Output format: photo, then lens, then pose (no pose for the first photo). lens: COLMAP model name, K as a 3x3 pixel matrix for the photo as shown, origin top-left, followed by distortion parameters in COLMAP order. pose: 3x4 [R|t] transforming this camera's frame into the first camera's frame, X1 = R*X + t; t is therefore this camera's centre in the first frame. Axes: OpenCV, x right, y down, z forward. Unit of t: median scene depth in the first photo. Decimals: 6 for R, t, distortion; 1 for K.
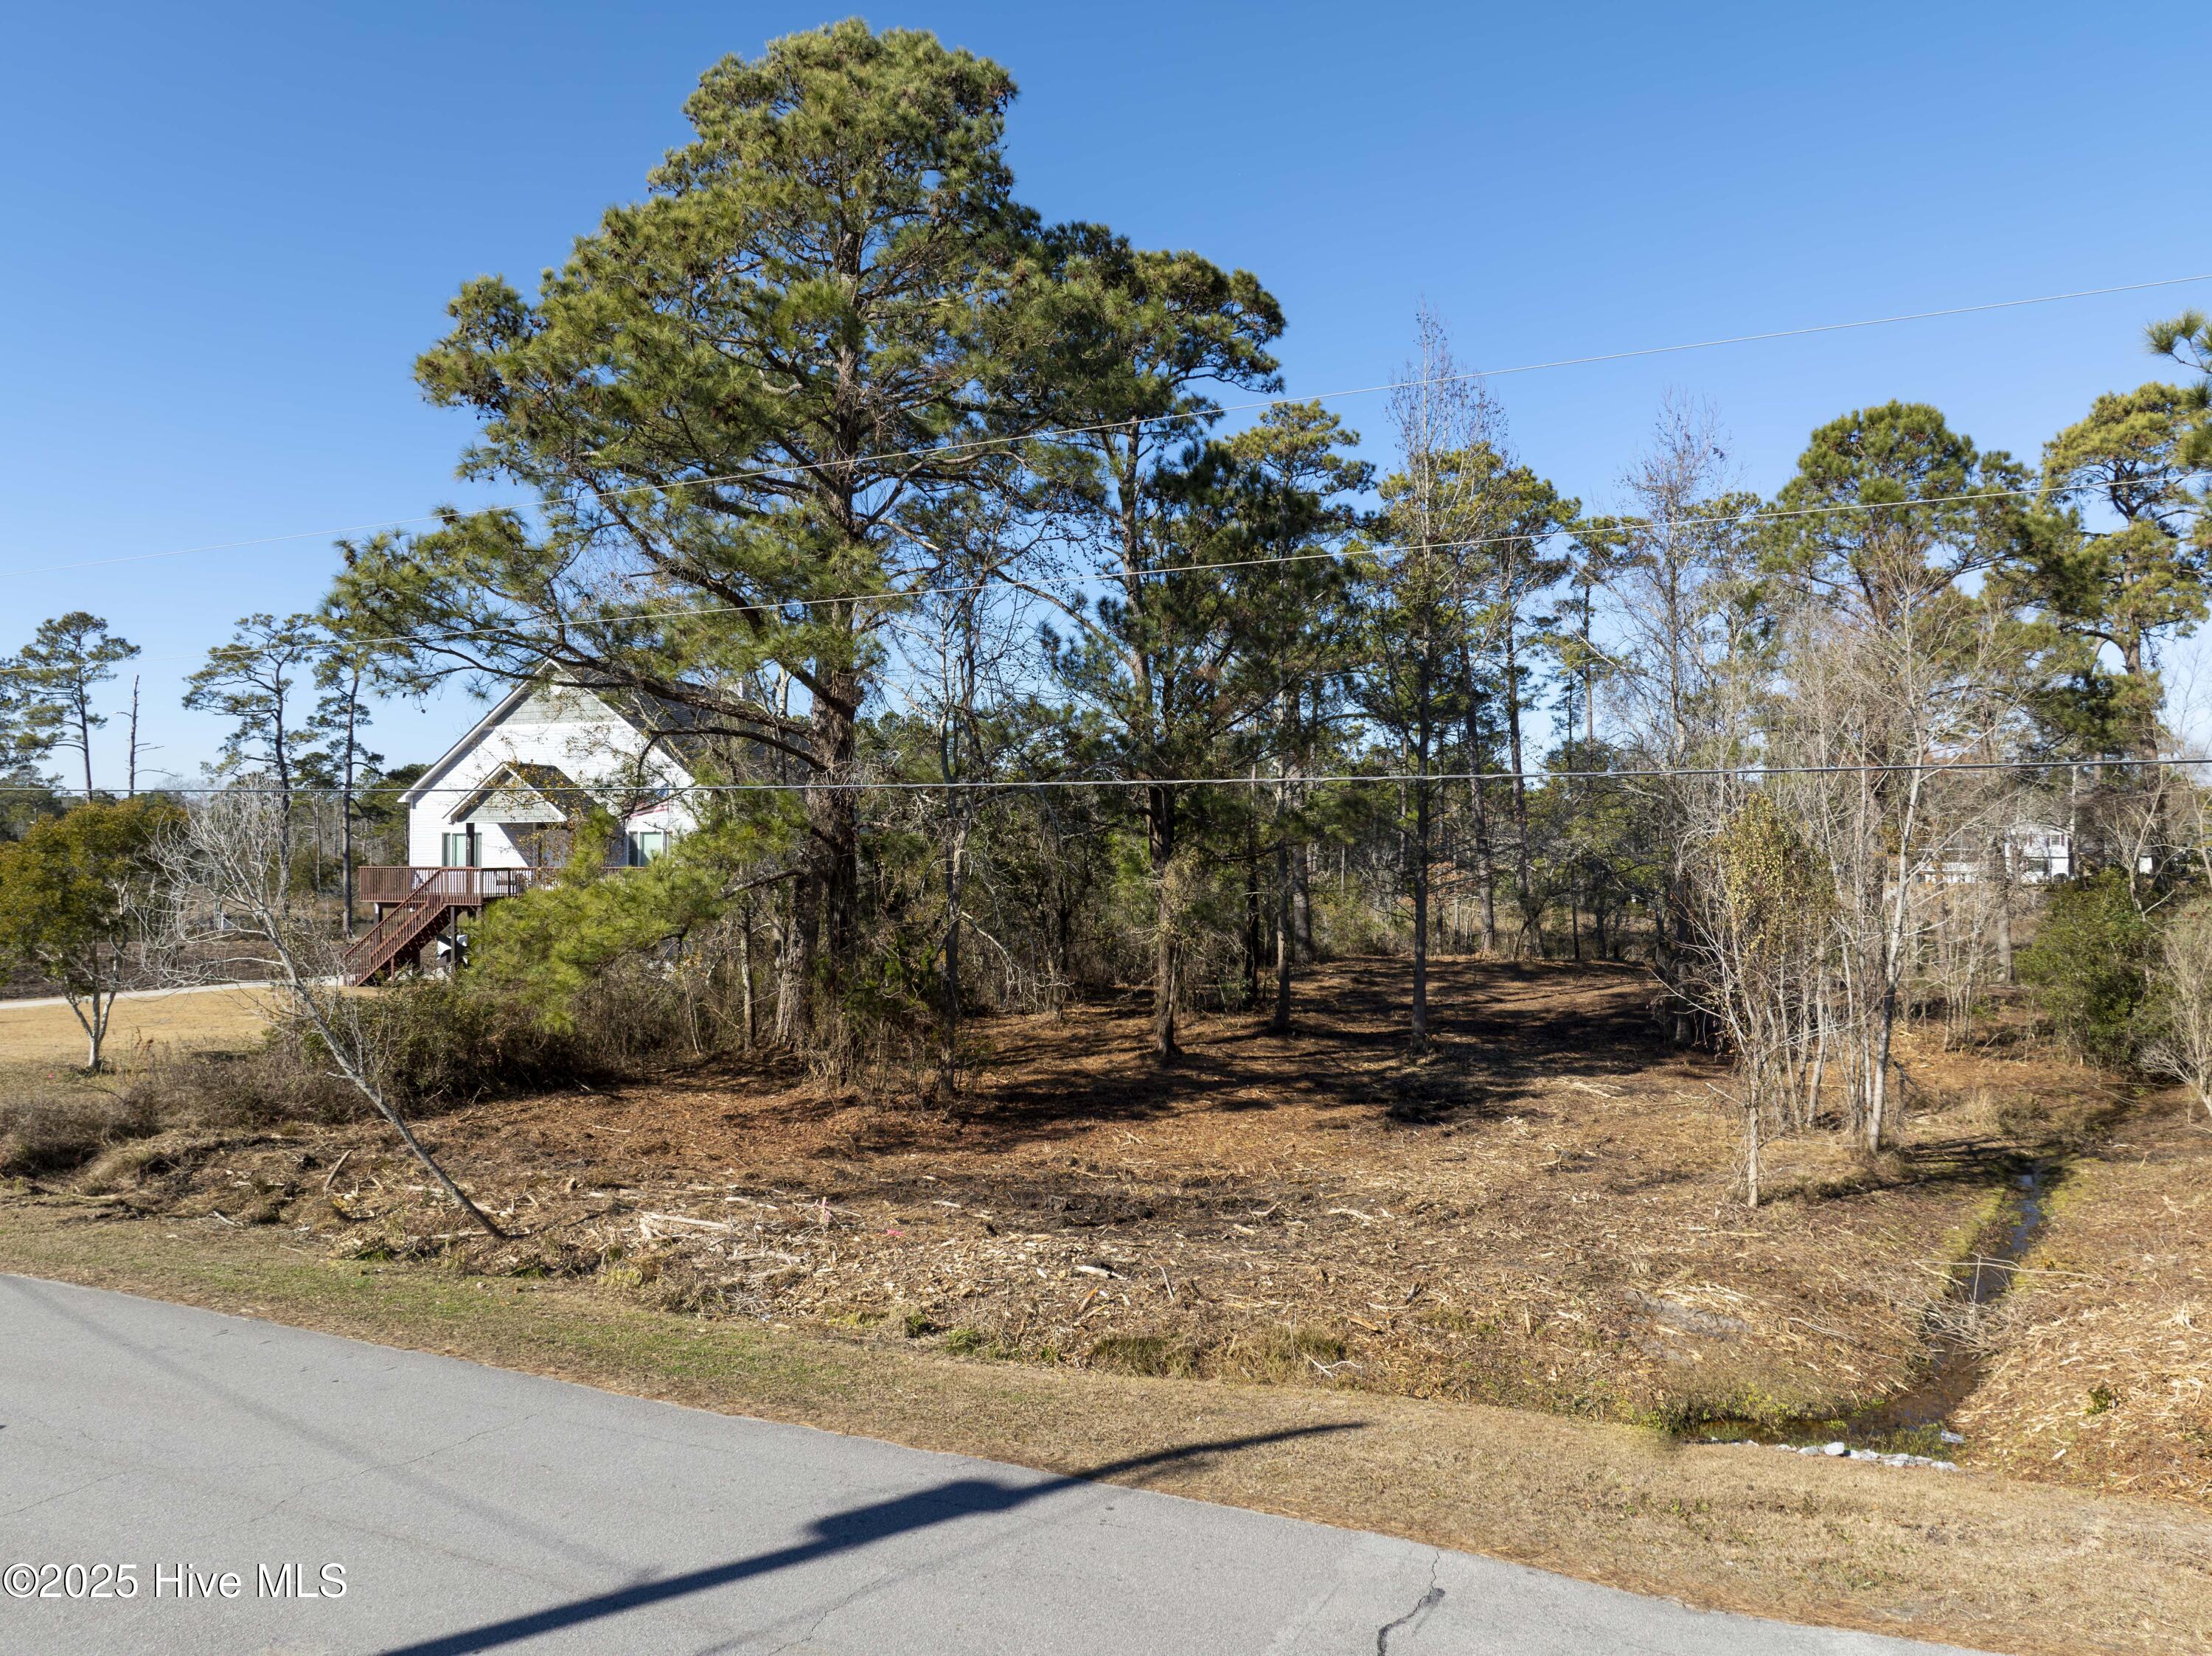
lens RADIAL K [[1557.9, 0, 1116.0], [0, 1557.9, 820.9], [0, 0, 1]] dist [-0.042935, 0.008344]
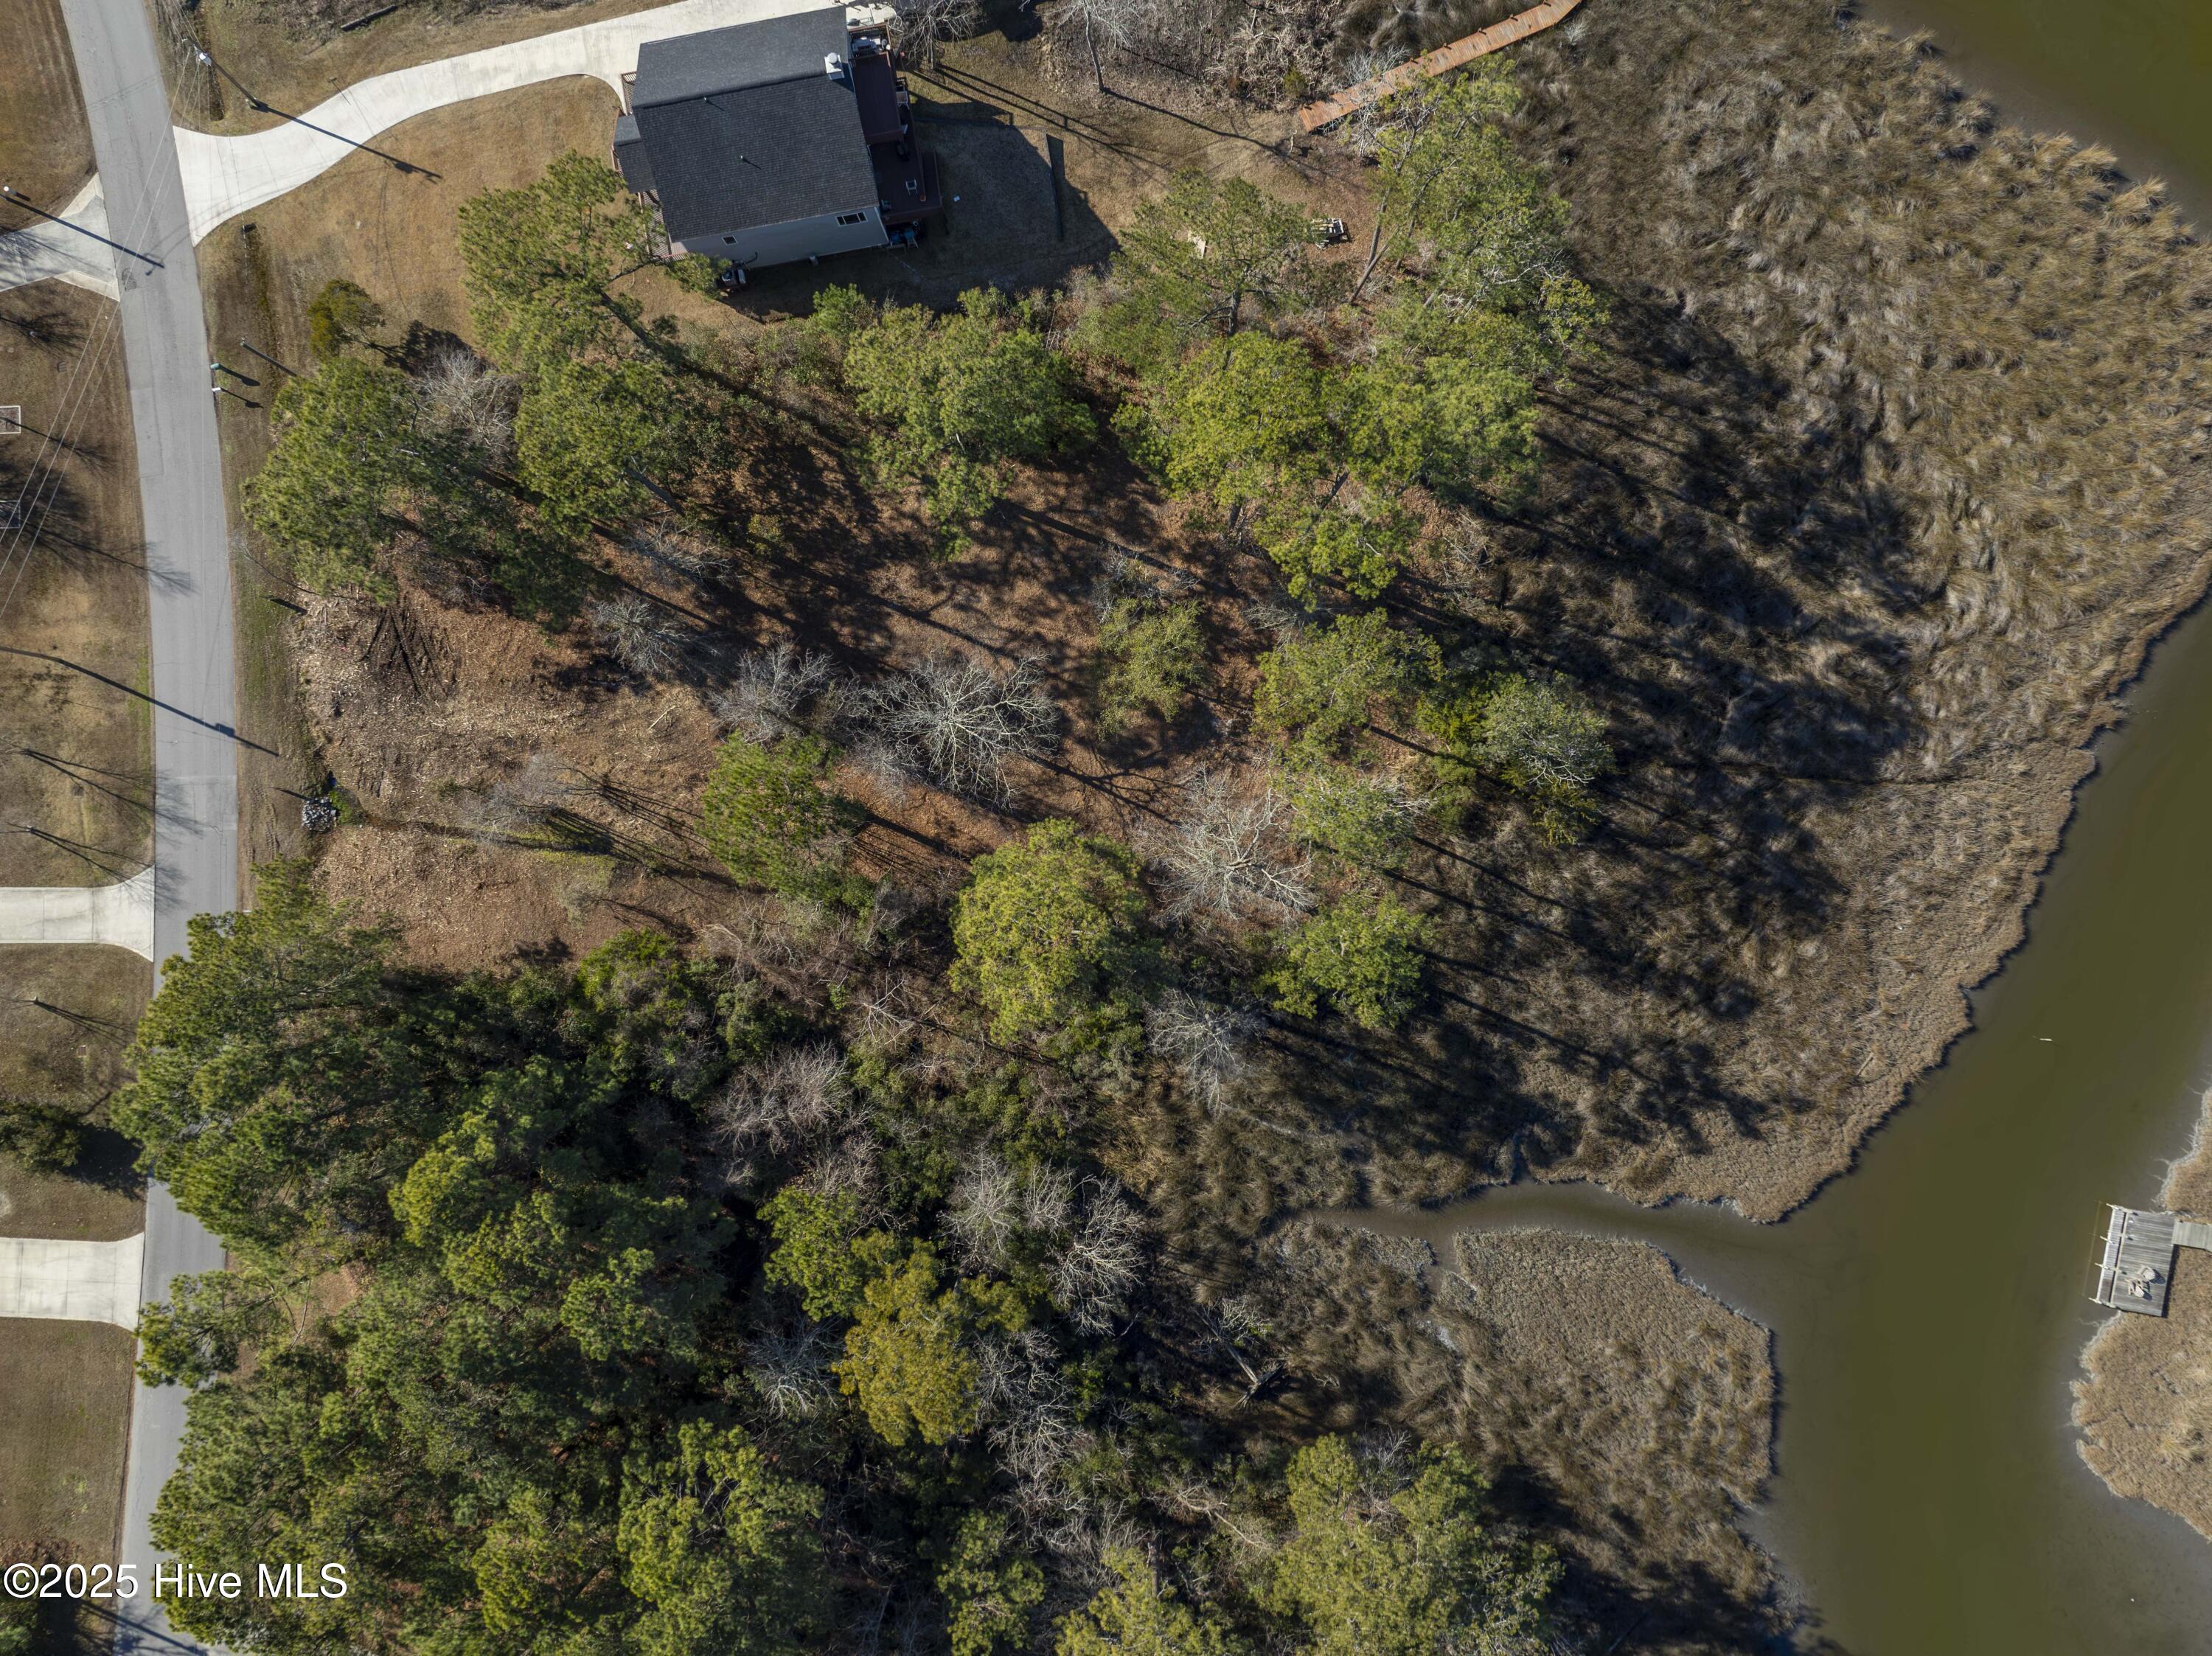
lens RADIAL K [[1557.9, 0, 1107.2], [0, 1557.9, 825.7], [0, 0, 1]] dist [-0.042935, 0.008344]
pose [[0.463712, 0.885693, -0.022774, 1.059306], [0.013871, 0.018444, 0.999734, -3.035150], [0.885877, -0.463905, -0.003733, 1.878413]]
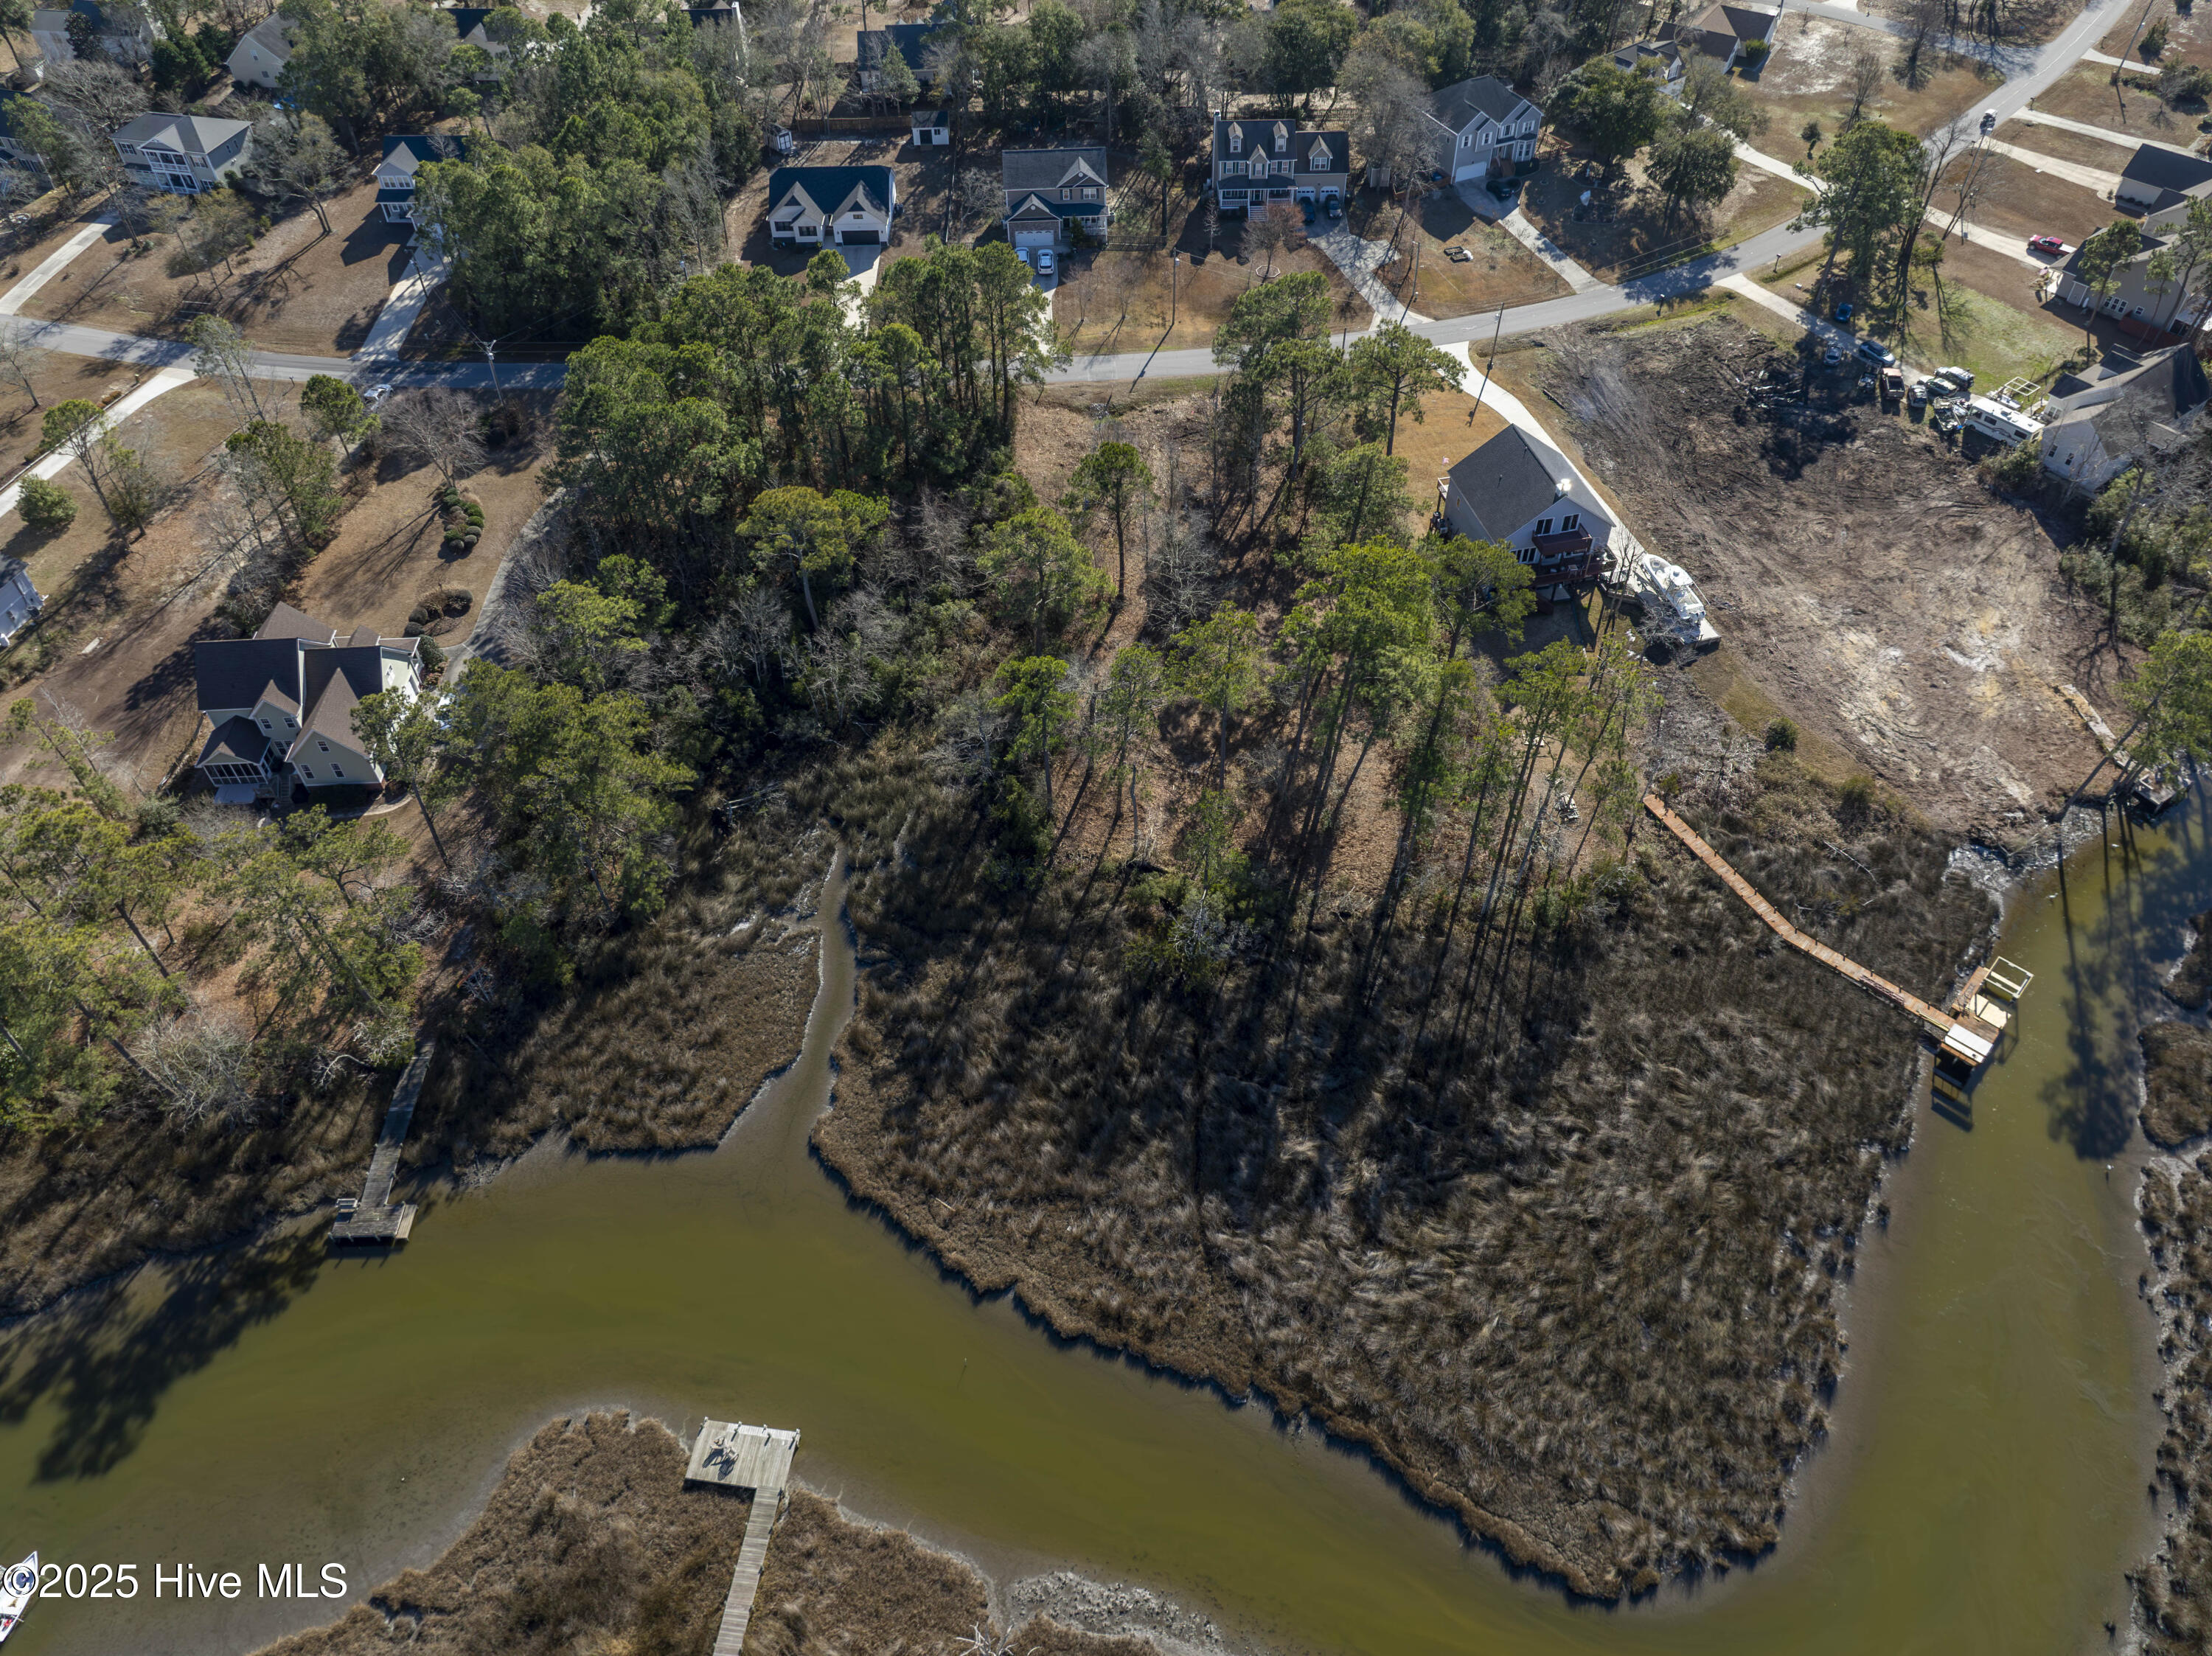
lens RADIAL K [[1557.9, 0, 1103.5], [0, 1557.9, 828.2], [0, 0, 1]] dist [-0.042935, 0.008344]
pose [[-0.860613, 0.386658, -0.331423, 2.707616], [0.022567, 0.679110, 0.733690, -3.029426], [0.508760, 0.623943, -0.593176, 4.831298]]
